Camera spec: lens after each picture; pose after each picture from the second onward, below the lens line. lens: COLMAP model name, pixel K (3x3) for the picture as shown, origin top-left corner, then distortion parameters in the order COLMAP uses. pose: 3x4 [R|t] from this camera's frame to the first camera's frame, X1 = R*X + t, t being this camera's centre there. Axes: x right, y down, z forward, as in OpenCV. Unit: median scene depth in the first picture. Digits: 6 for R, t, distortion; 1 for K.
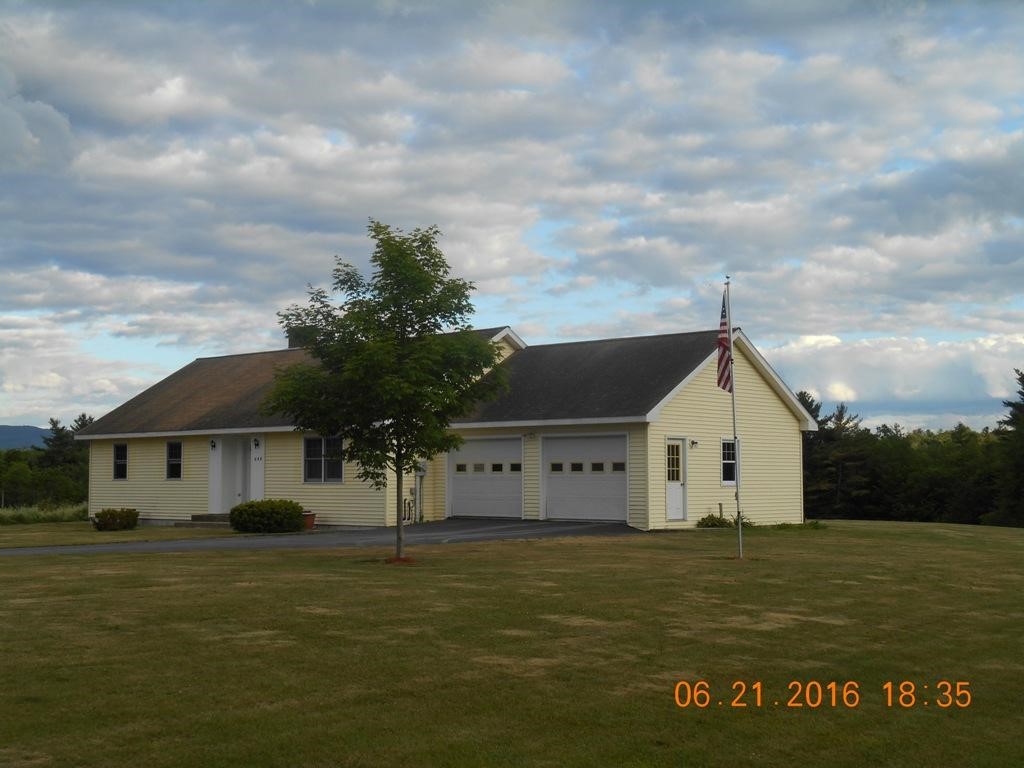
lens RADIAL K [[1369.7, 0, 512.0], [0, 1369.7, 384.0], [0, 0, 1]] dist [-0.027636, -0.007616]
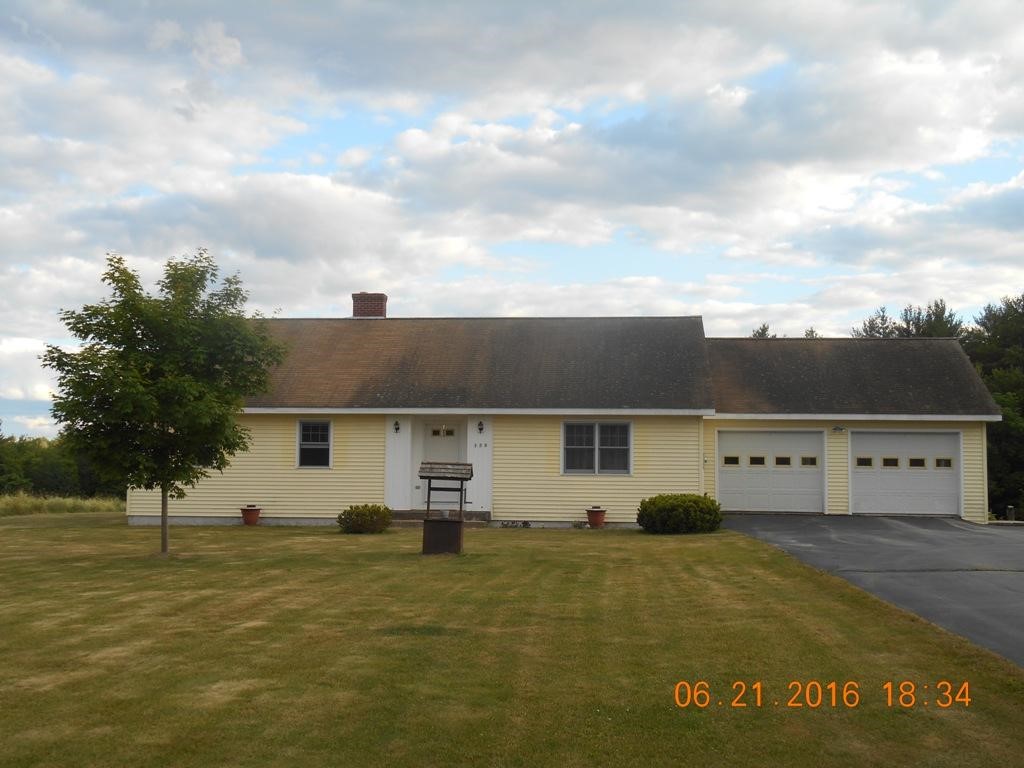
lens RADIAL K [[1217.0, 0, 512.0], [0, 1217.0, 384.0], [0, 0, 1]] dist [0.003766, -0.001017]
pose [[0.813021, 0.055374, 0.579595, -0.620801], [-0.052113, 0.998393, -0.022284, 0.033247], [-0.579897, -0.012087, 0.814600, 0.380990]]
